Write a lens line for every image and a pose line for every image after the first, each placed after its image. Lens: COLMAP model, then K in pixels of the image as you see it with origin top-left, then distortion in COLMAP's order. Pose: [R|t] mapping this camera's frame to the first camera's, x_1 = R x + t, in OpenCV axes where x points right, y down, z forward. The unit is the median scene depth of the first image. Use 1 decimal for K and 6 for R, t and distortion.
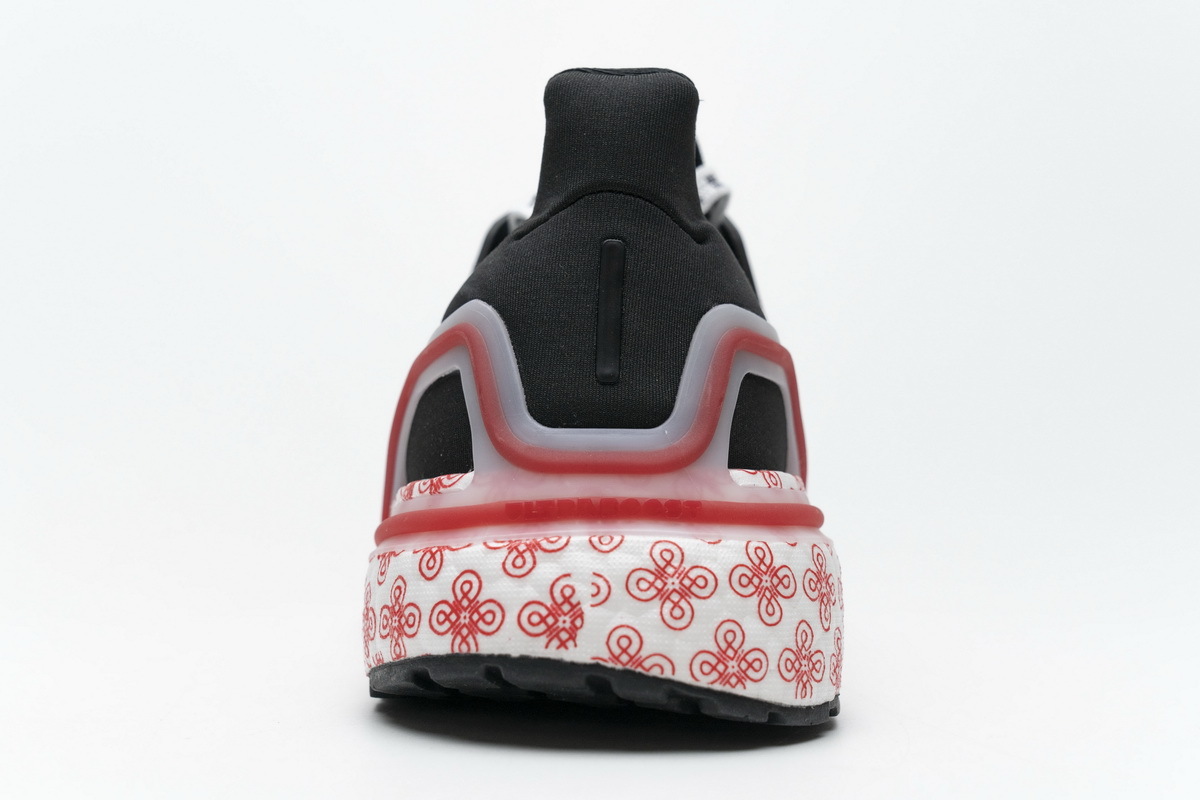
lens RADIAL K [[2009.9, 0, 599.1], [0, 2009.9, 410.6], [0, 0, 1]] dist [0.151444, 0.000000]
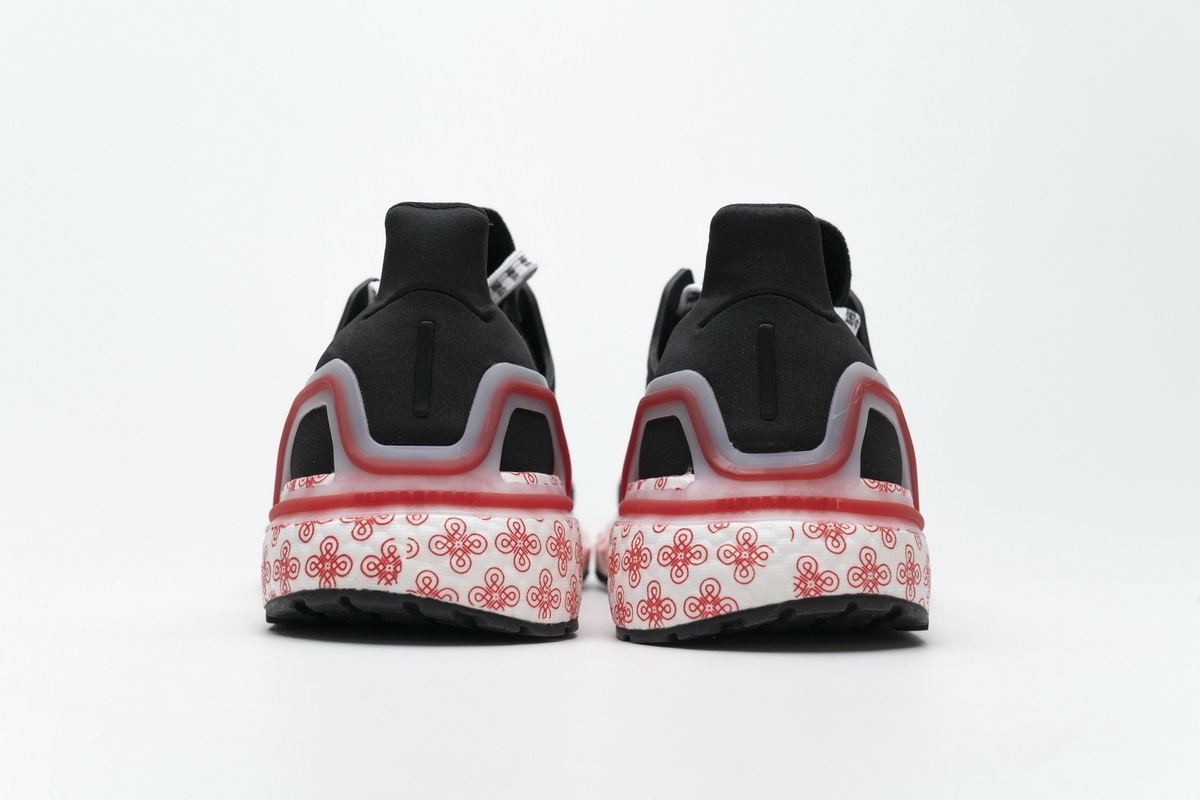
lens RADIAL K [[2388.5, 0, 600.9], [0, 2388.5, 392.5], [0, 0, 1]] dist [-0.003679, 0.000000]
pose [[0.999425, 0.004434, 0.033614, 0.081537], [-0.004654, 0.999968, 0.006469, -0.045080], [-0.033584, -0.006621, 0.999414, -0.852894]]
